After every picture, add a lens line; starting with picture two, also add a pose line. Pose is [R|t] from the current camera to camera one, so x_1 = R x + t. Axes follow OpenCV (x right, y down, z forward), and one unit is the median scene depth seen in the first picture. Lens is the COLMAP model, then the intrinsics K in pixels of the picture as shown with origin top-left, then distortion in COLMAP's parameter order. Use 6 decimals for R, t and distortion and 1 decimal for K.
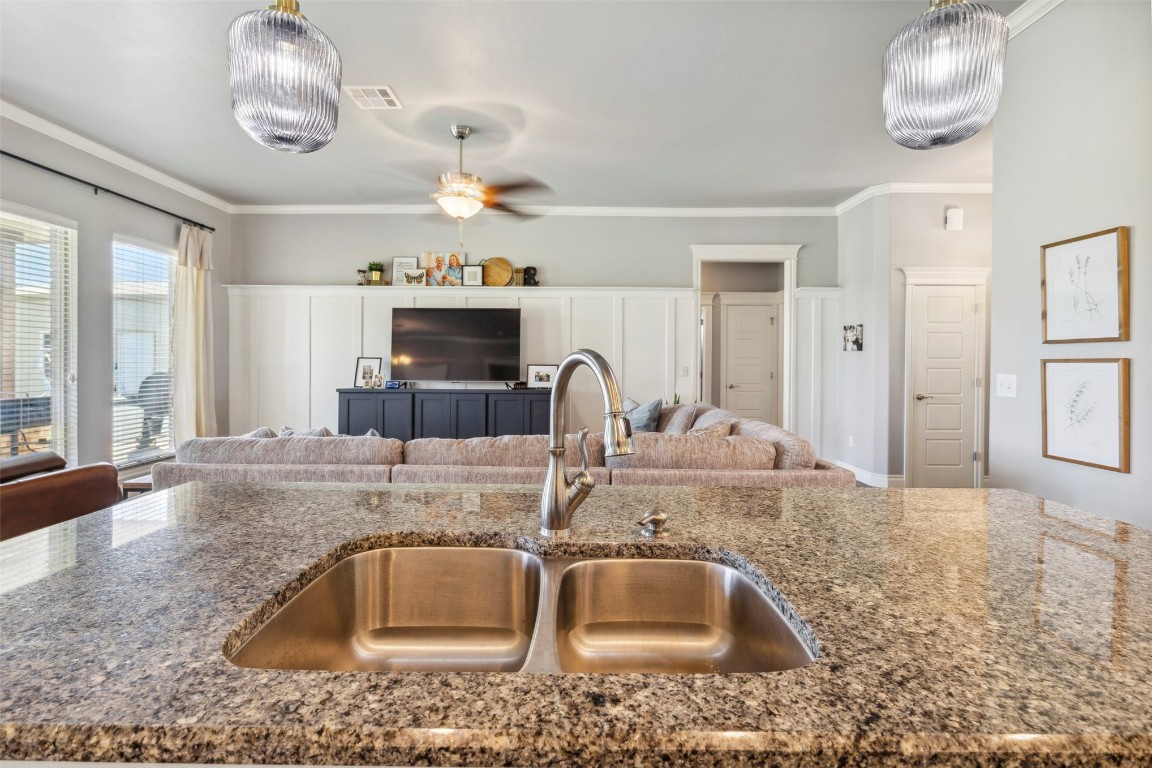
lens RADIAL K [[519.4, 0, 572.9], [0, 519.4, 362.6], [0, 0, 1]] dist [0.002657, -0.001003]
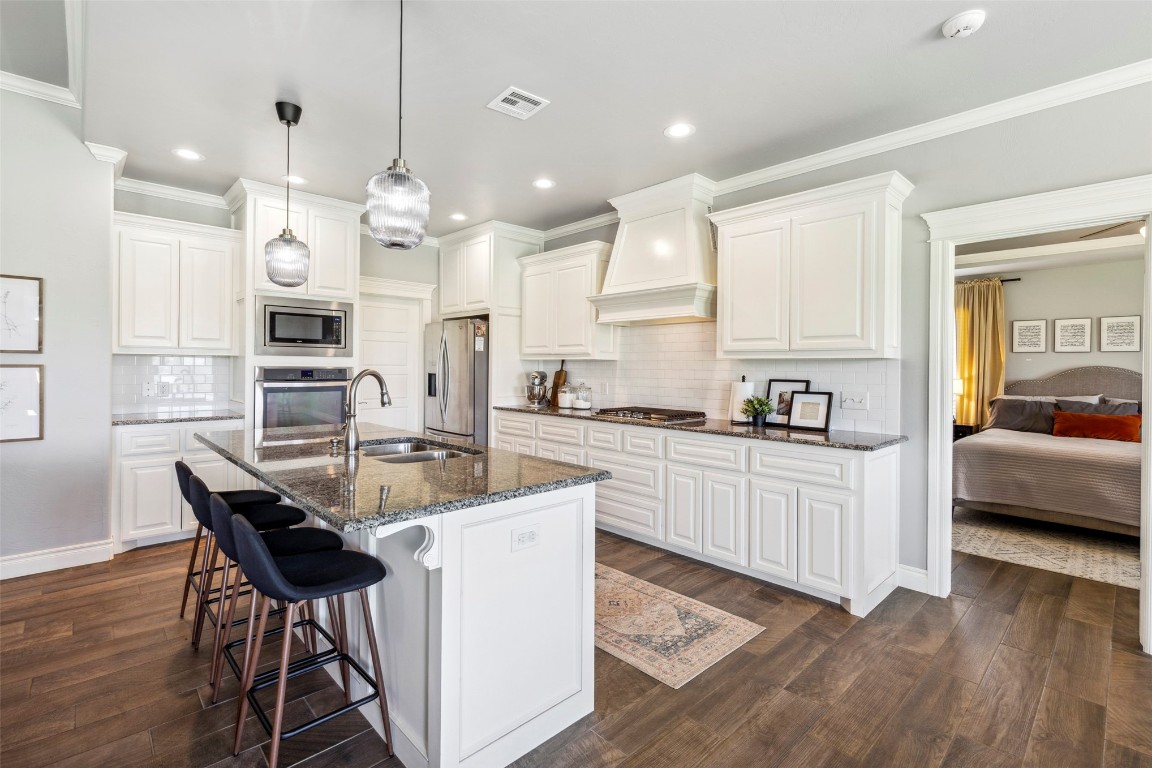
lens RADIAL K [[519.4, 0, 574.2], [0, 519.4, 366.9], [0, 0, 1]] dist [0.002657, -0.001003]
pose [[-0.689389, -0.014036, 0.724255, -0.610943], [-0.011600, 0.999898, 0.008336, -0.017979], [-0.724299, -0.002655, -0.689481, 0.496964]]
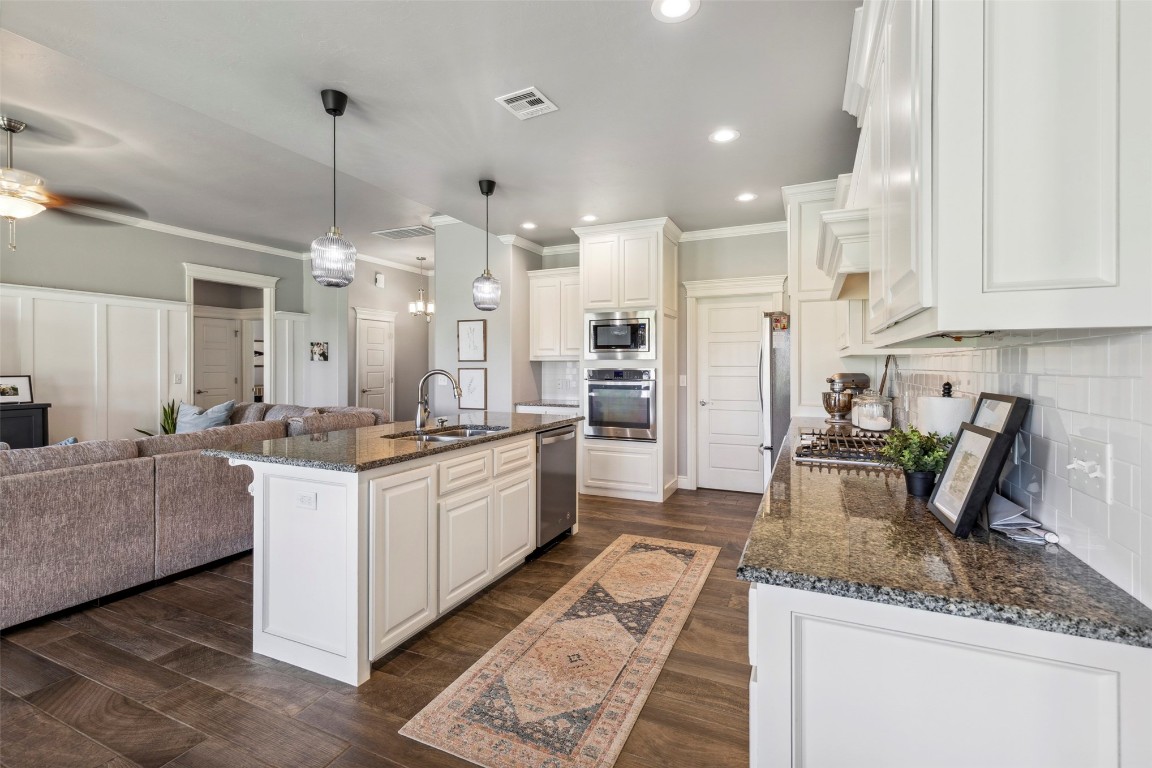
lens RADIAL K [[519.4, 0, 573.1], [0, 519.4, 363.4], [0, 0, 1]] dist [0.002657, -0.001003]
pose [[0.410624, -0.001360, 0.911804, -0.662799], [0.006158, 0.999980, -0.001282, -0.013972], [-0.911784, 0.006141, 0.410624, -0.288408]]
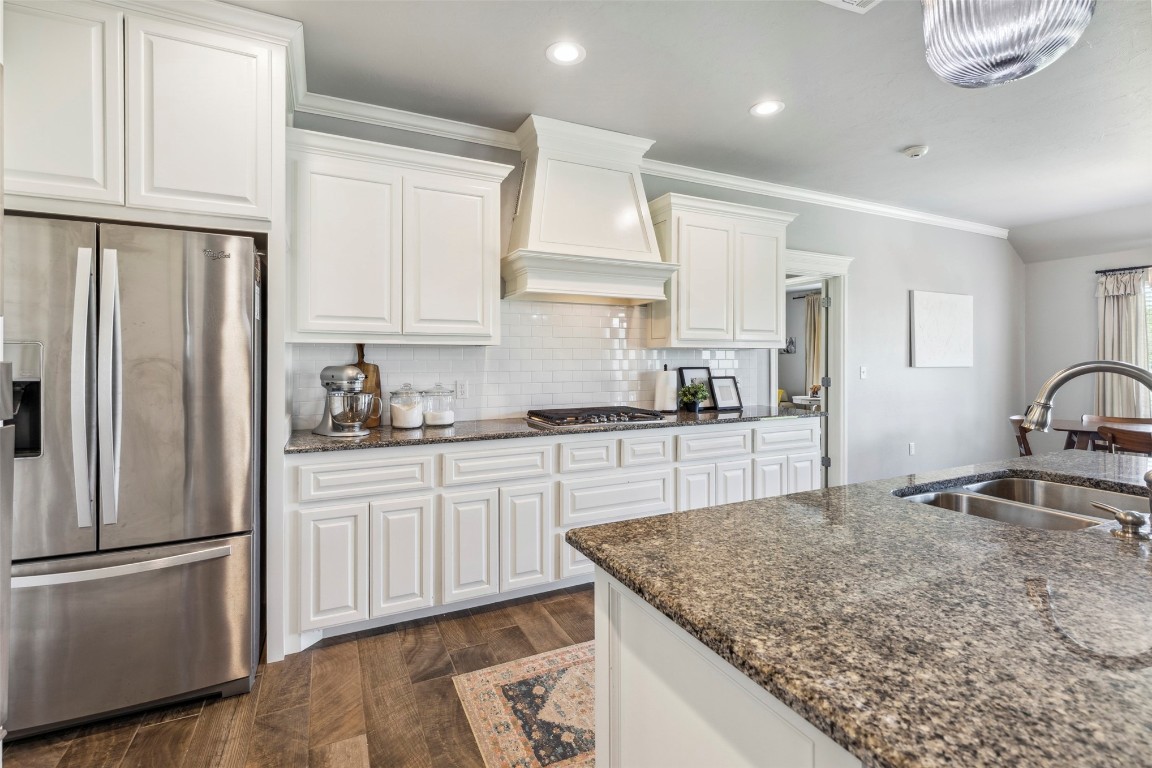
lens RADIAL K [[519.4, 0, 569.8], [0, 519.4, 359.3], [0, 0, 1]] dist [0.002657, -0.001003]
pose [[-0.902254, -0.006504, -0.431155, 0.445097], [-0.007083, 0.999975, -0.000261, -0.005656], [0.431146, 0.002818, -0.902278, 0.396253]]
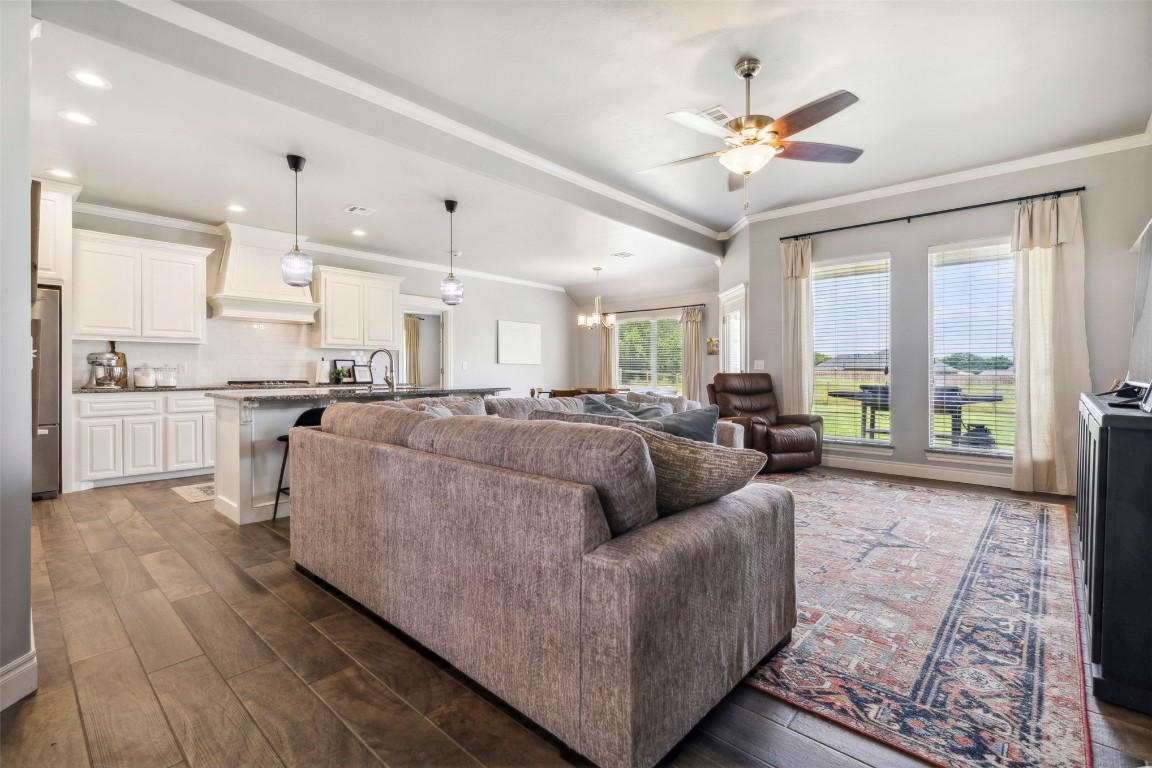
lens RADIAL K [[519.4, 0, 573.3], [0, 519.4, 374.1], [0, 0, 1]] dist [0.002657, -0.001003]
pose [[-0.665822, -0.003714, -0.746102, 0.605079], [-0.008160, 0.999964, 0.002305, 0.046535], [0.746066, 0.007623, -0.665828, 1.378526]]
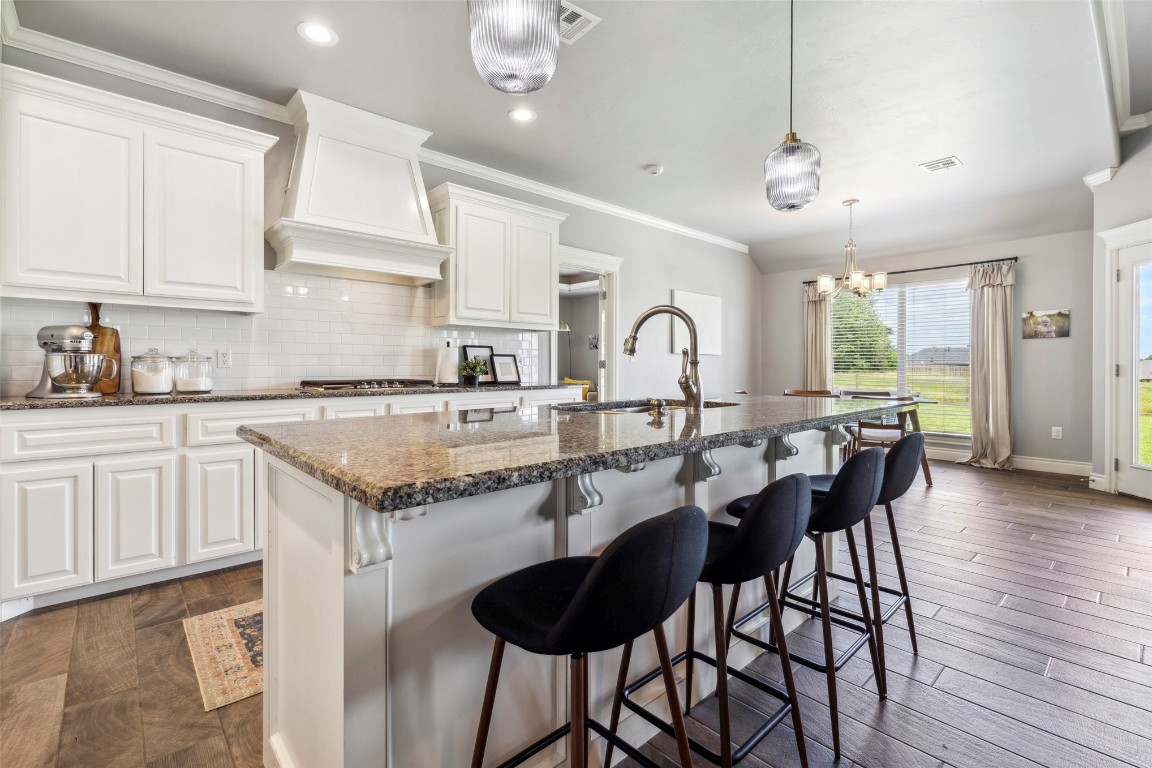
lens RADIAL K [[519.4, 0, 569.4], [0, 519.4, 366.5], [0, 0, 1]] dist [0.002657, -0.001003]
pose [[-0.743201, -0.007463, -0.669026, 0.387038], [-0.009670, 0.999953, -0.000413, 0.050772], [0.668998, 0.006162, -0.743238, 0.545225]]
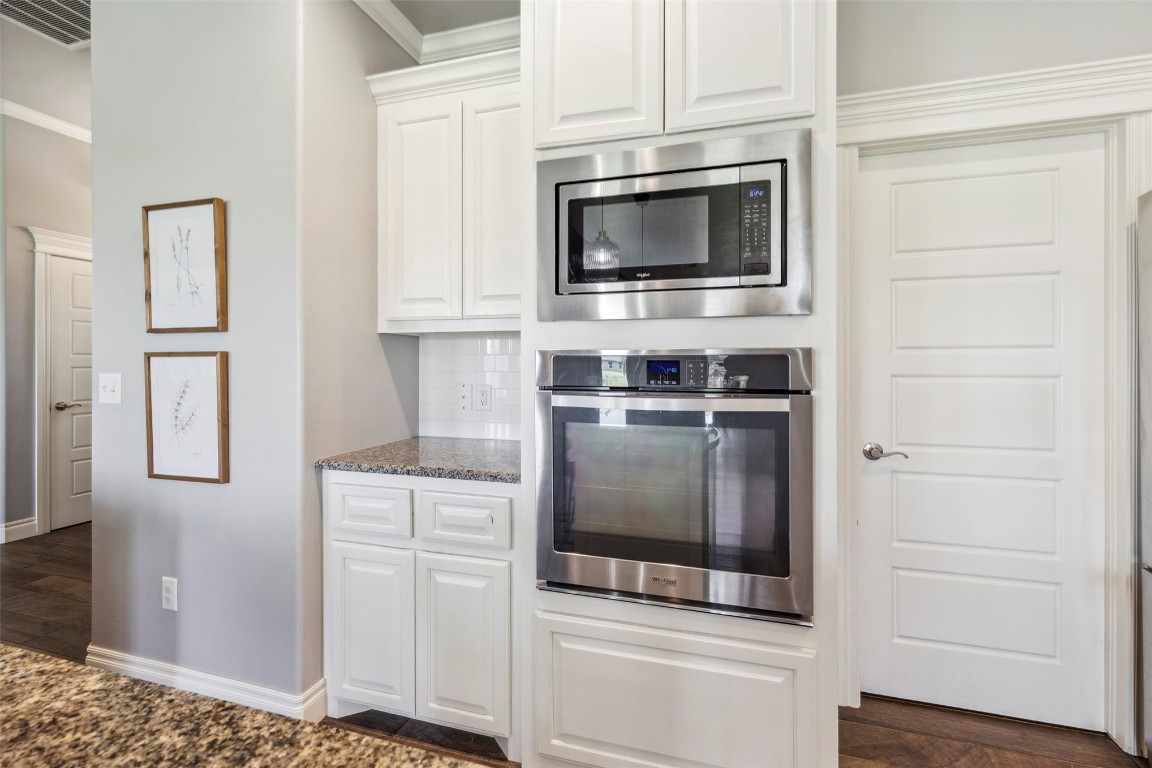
lens RADIAL K [[519.4, 0, 574.9], [0, 519.4, 364.4], [0, 0, 1]] dist [0.002657, -0.001003]
pose [[0.286516, -0.009592, 0.958027, 0.214662], [0.005057, 0.999951, 0.008499, 0.004822], [-0.958062, 0.002410, 0.286551, 0.100974]]
